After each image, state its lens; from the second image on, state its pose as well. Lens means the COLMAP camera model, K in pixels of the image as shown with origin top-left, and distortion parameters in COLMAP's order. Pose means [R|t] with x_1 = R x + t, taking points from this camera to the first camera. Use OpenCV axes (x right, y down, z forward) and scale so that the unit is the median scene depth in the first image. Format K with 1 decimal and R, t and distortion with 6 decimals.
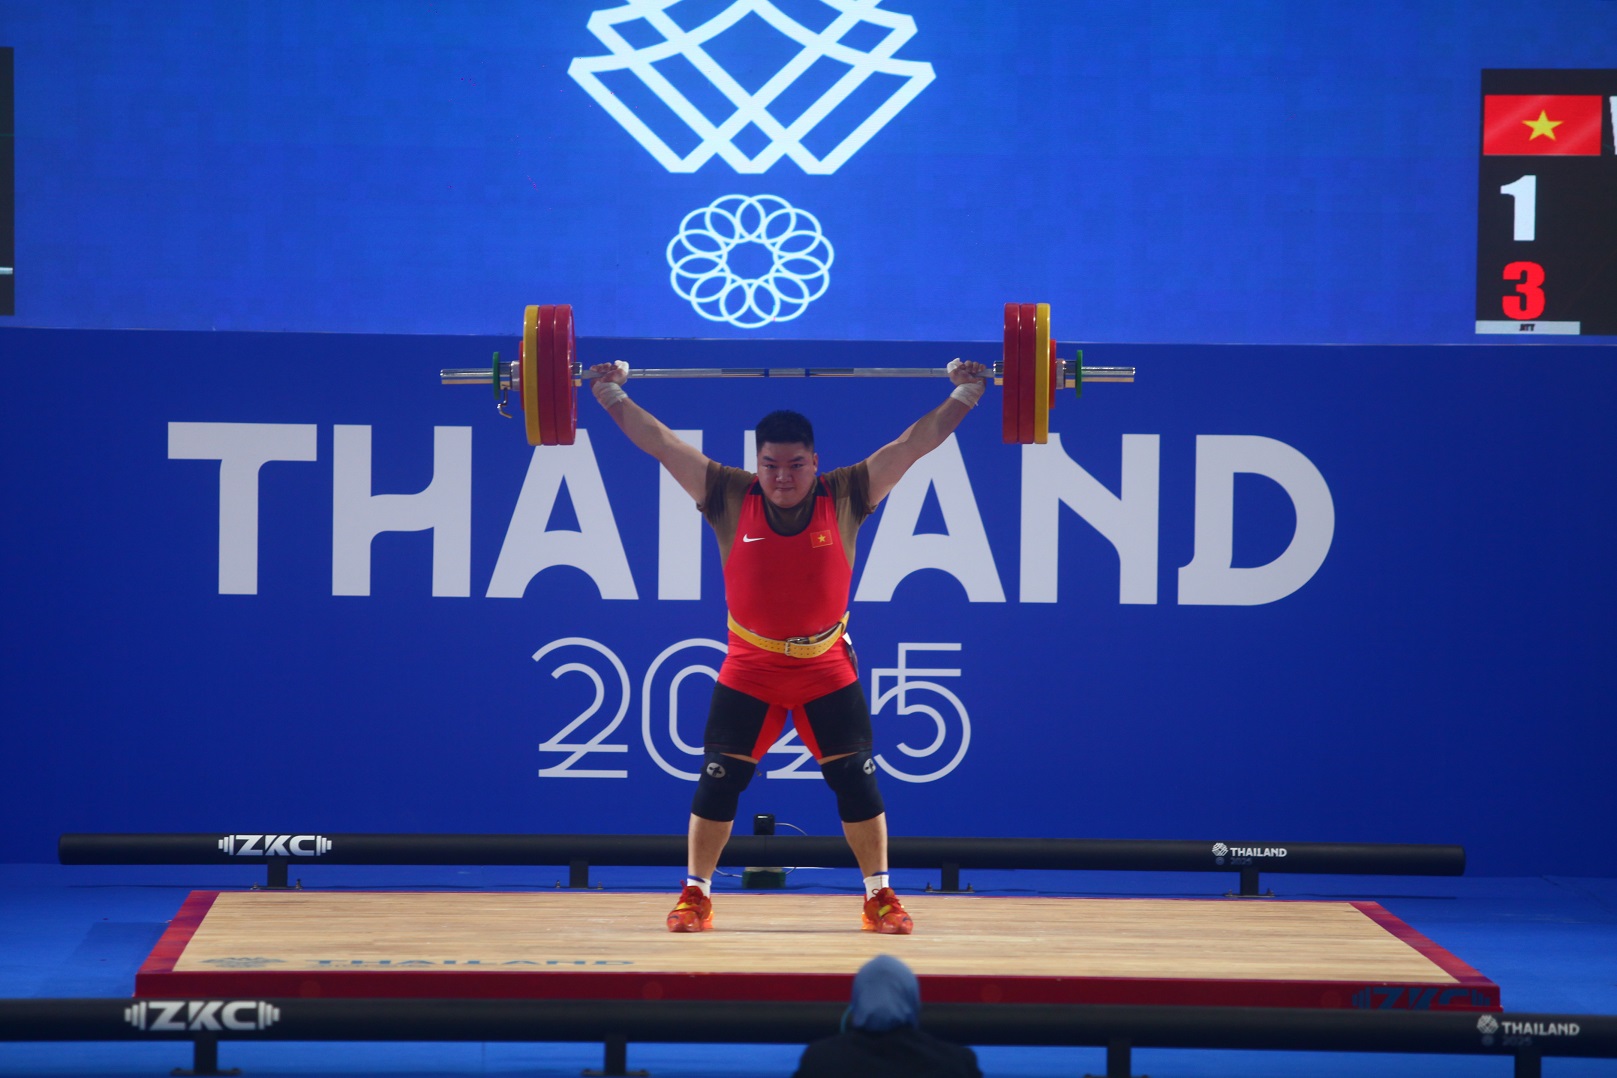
lens RADIAL K [[9000.5, 0, 872.4], [0, 9000.5, 548.6], [0, 0, 1]] dist [0.693938, 0.000000]
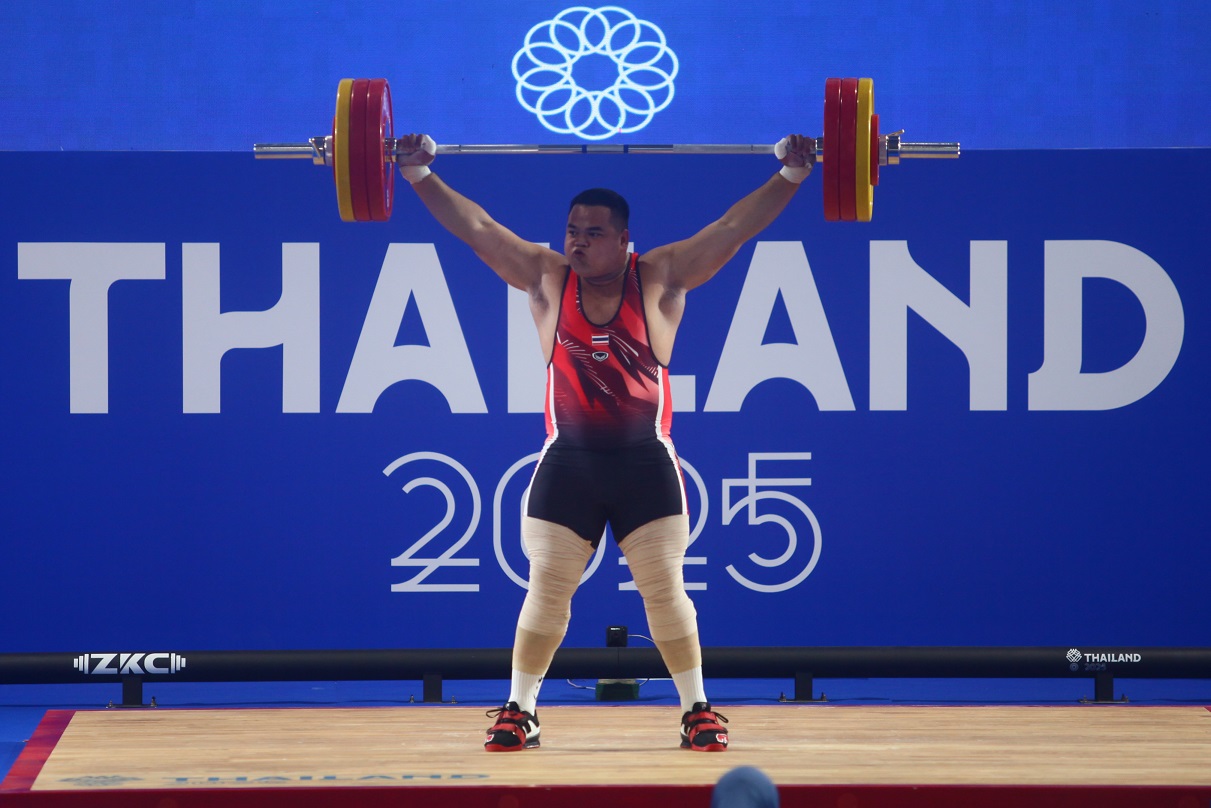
lens RADIAL K [[6740.6, 0, 633.8], [0, 6740.6, 404.8], [0, 0, 1]] dist [0.693938, 0.000000]
pose [[0.999634, -0.014103, -0.023071, 0.007498], [0.014084, 0.999900, -0.000990, 0.005687], [0.023083, 0.000665, 0.999733, 0.250683]]
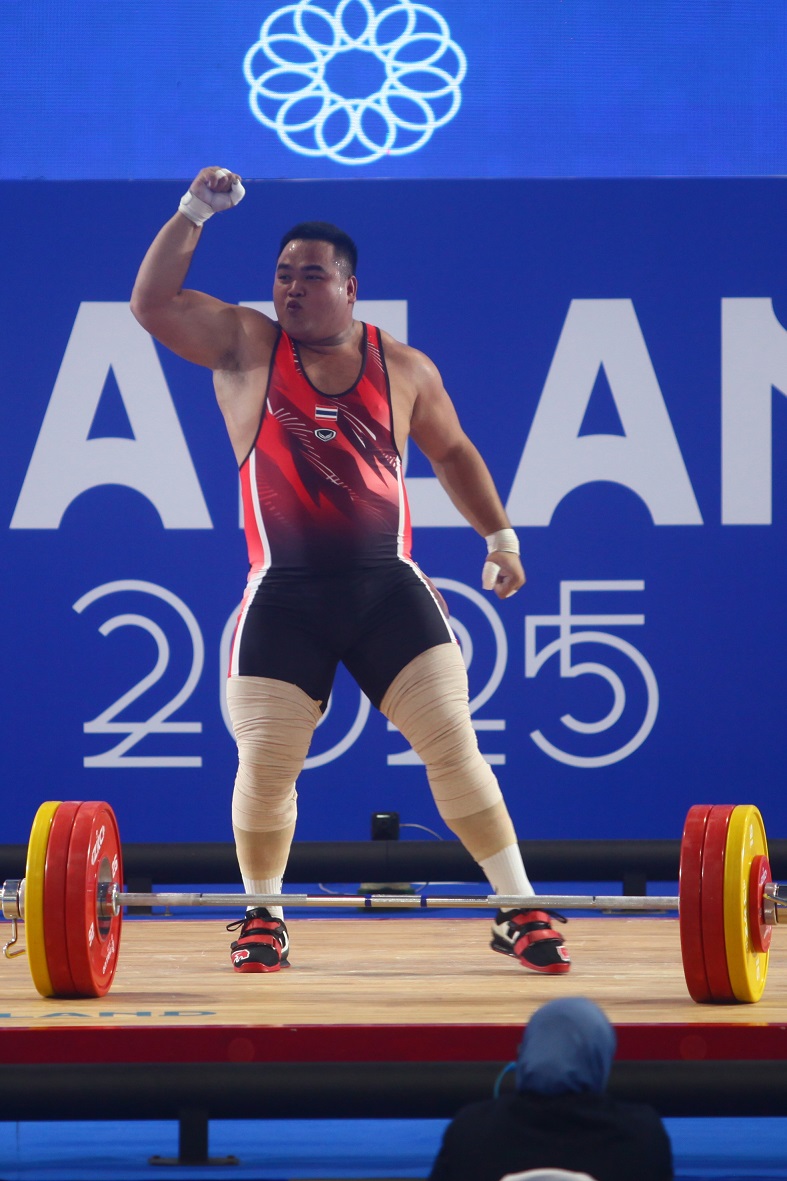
lens RADIAL K [[6573.6, 0, 485.9], [0, 6573.6, 557.7], [0, 0, 1]] dist [0.693938, 0.000000]
pose [[0.998504, -0.016024, -0.052287, 0.025375], [0.015389, 0.999803, -0.012518, 0.015262], [0.052478, 0.011694, 0.998554, 0.452130]]
